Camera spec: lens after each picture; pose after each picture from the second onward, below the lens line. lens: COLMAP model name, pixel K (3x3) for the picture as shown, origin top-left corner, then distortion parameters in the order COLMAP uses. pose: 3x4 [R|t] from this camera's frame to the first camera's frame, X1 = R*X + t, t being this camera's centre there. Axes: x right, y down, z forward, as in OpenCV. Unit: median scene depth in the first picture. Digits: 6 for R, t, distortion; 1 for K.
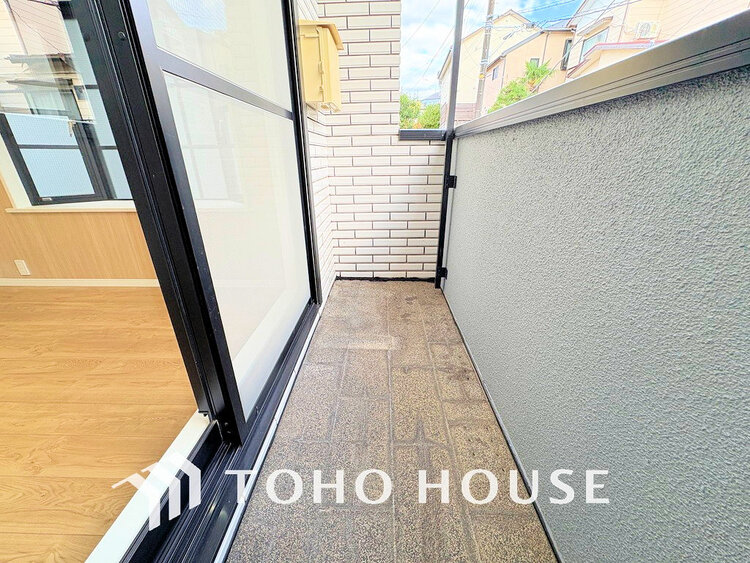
lens RADIAL K [[299.4, 0, 373.4], [0, 299.4, 279.5], [0, 0, 1]] dist [-0.000188, -0.000145]
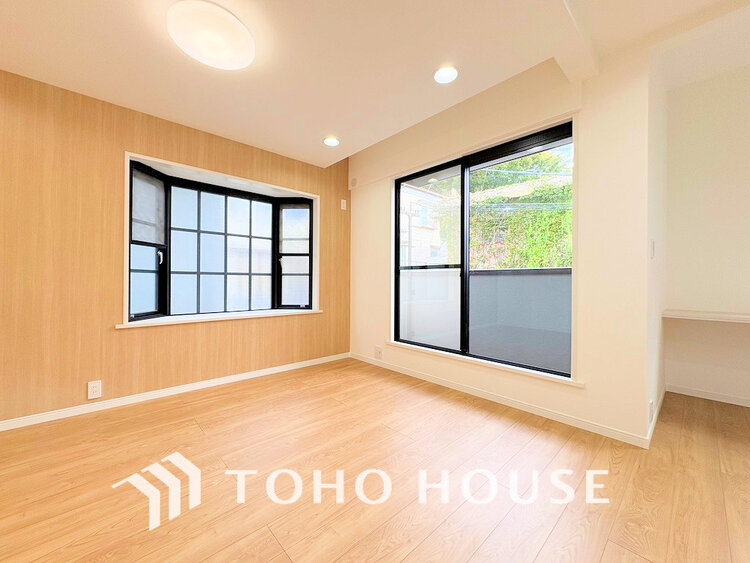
lens RADIAL K [[299.4, 0, 373.4], [0, 299.4, 279.5], [0, 0, 1]] dist [-0.000188, -0.000145]
pose [[0.711458, 0.017700, 0.702506, -1.182067], [0.252969, 0.926213, -0.279530, 0.118122], [-0.655618, 0.376586, 0.654483, -0.286437]]
